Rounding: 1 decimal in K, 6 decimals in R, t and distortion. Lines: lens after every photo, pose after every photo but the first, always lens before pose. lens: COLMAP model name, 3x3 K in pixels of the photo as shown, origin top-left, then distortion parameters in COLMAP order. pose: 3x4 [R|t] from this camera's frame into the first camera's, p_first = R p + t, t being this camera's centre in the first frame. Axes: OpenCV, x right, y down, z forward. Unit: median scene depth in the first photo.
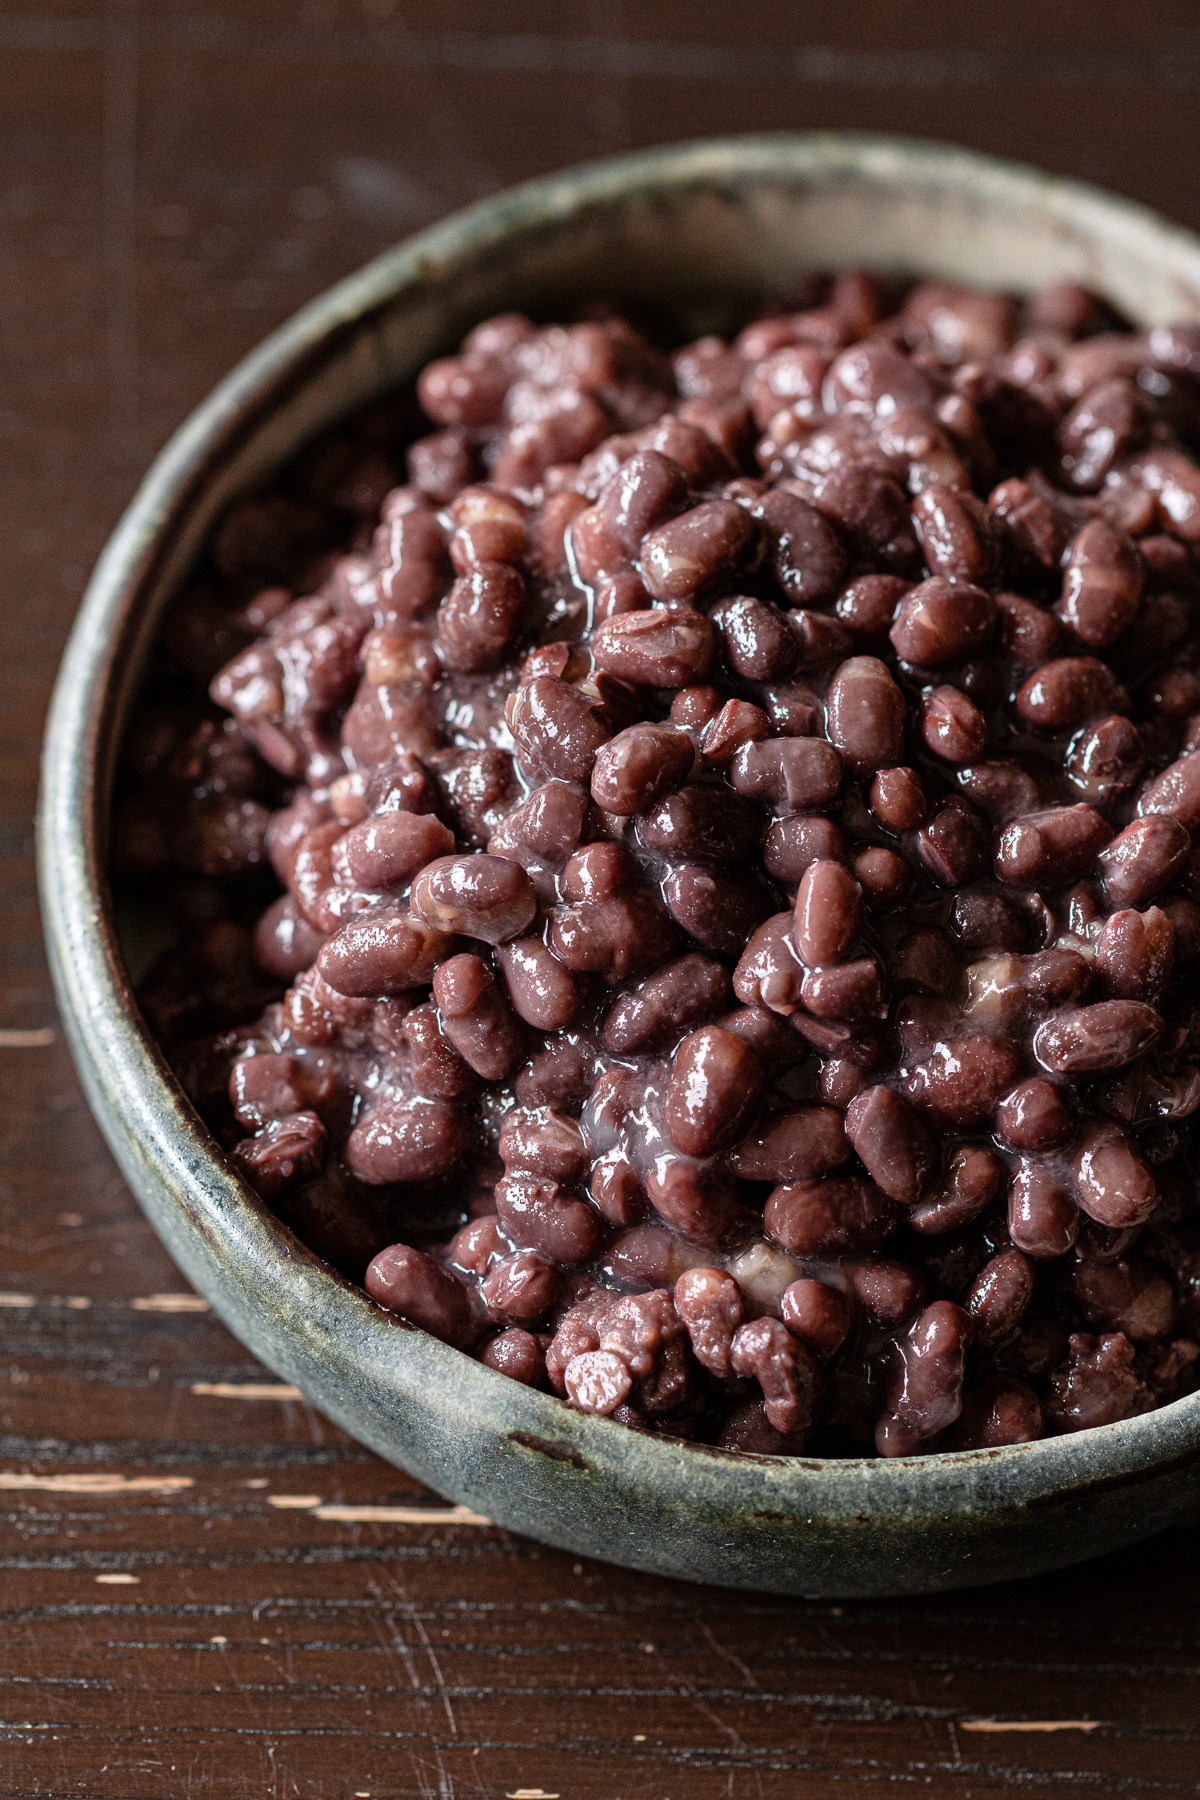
lens RADIAL K [[8544.3, 0, 600.0], [0, 8544.3, 900.0], [0, 0, 1]] dist [-0.133202, 0.274654]
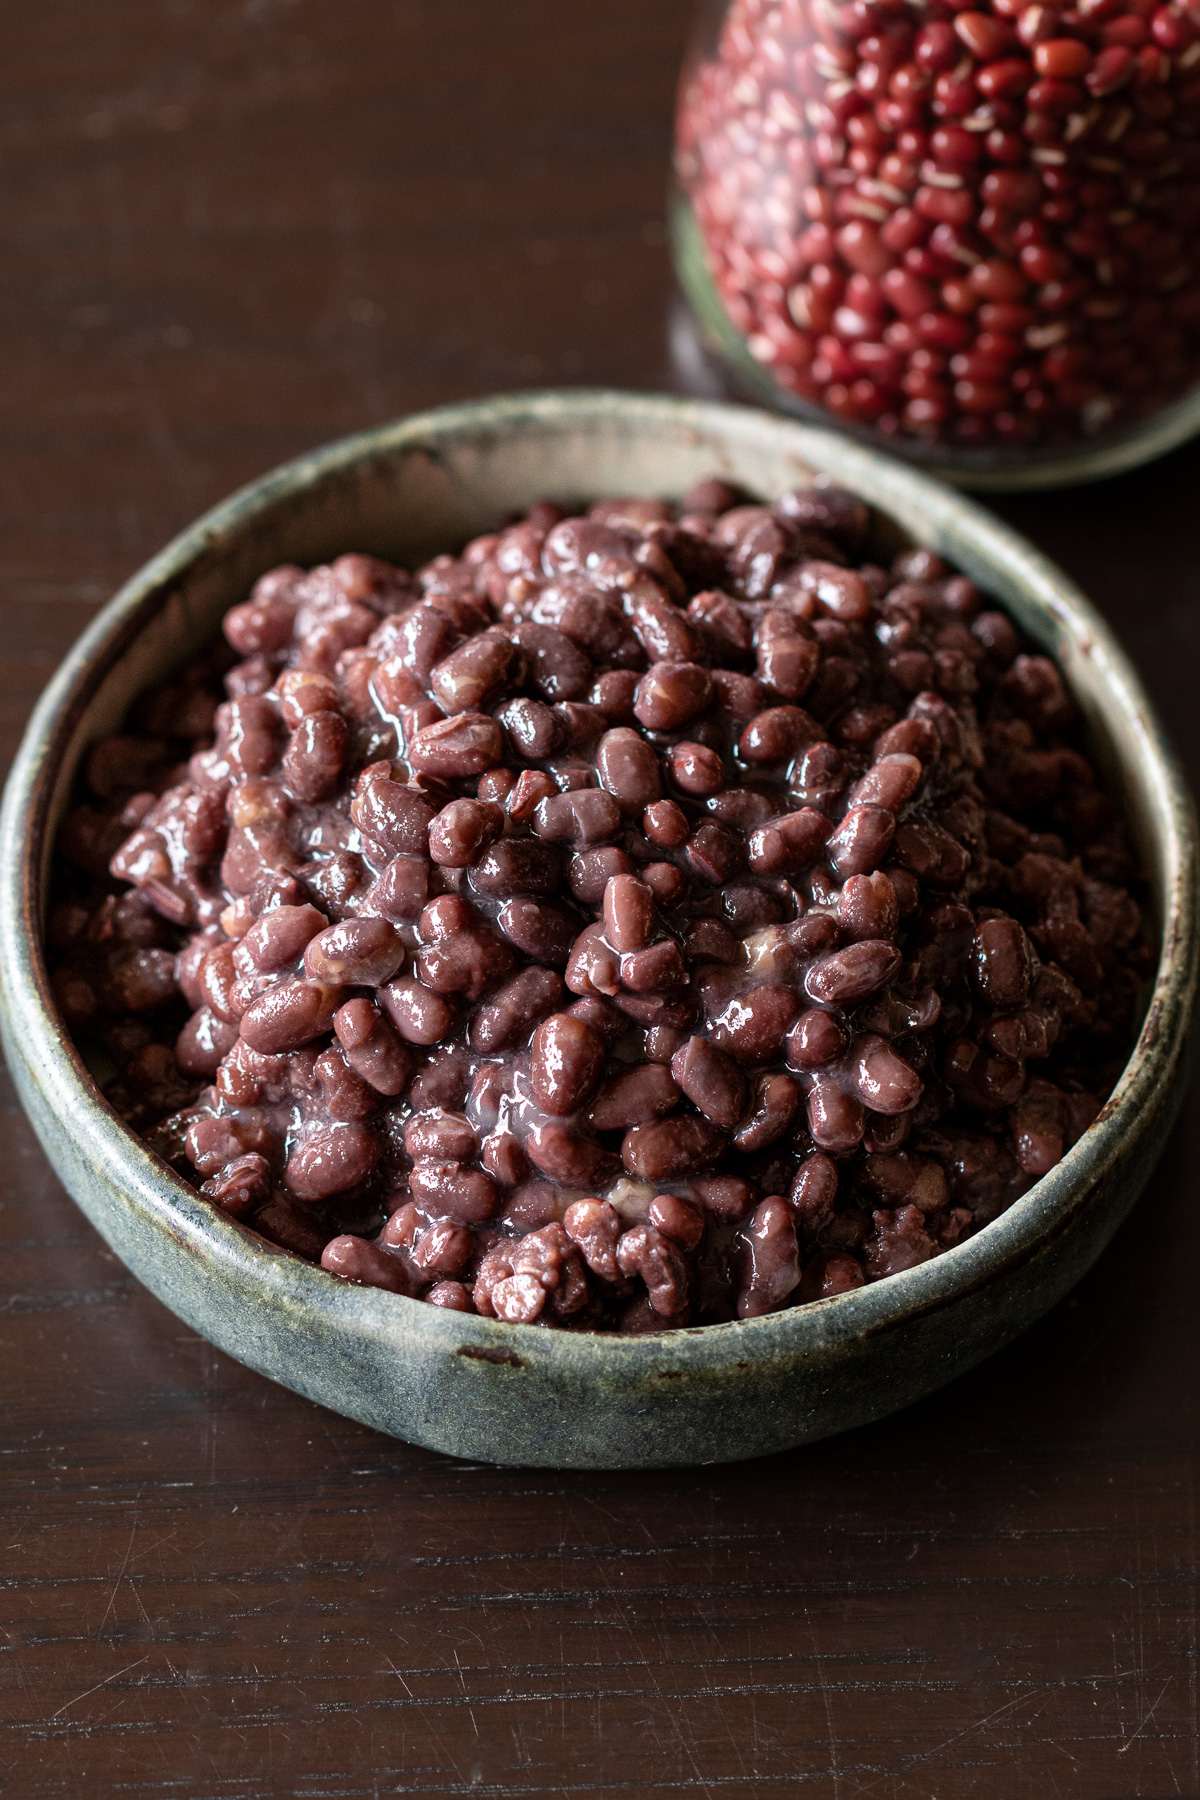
lens RADIAL K [[8544.3, 0, 600.0], [0, 8544.3, 900.0], [0, 0, 1]] dist [-0.133202, 0.274654]
pose [[0.982526, -0.169163, 0.077627, -0.076327], [0.177958, 0.975998, -0.125537, 0.158512], [-0.054527, 0.137158, 0.989047, -0.268547]]
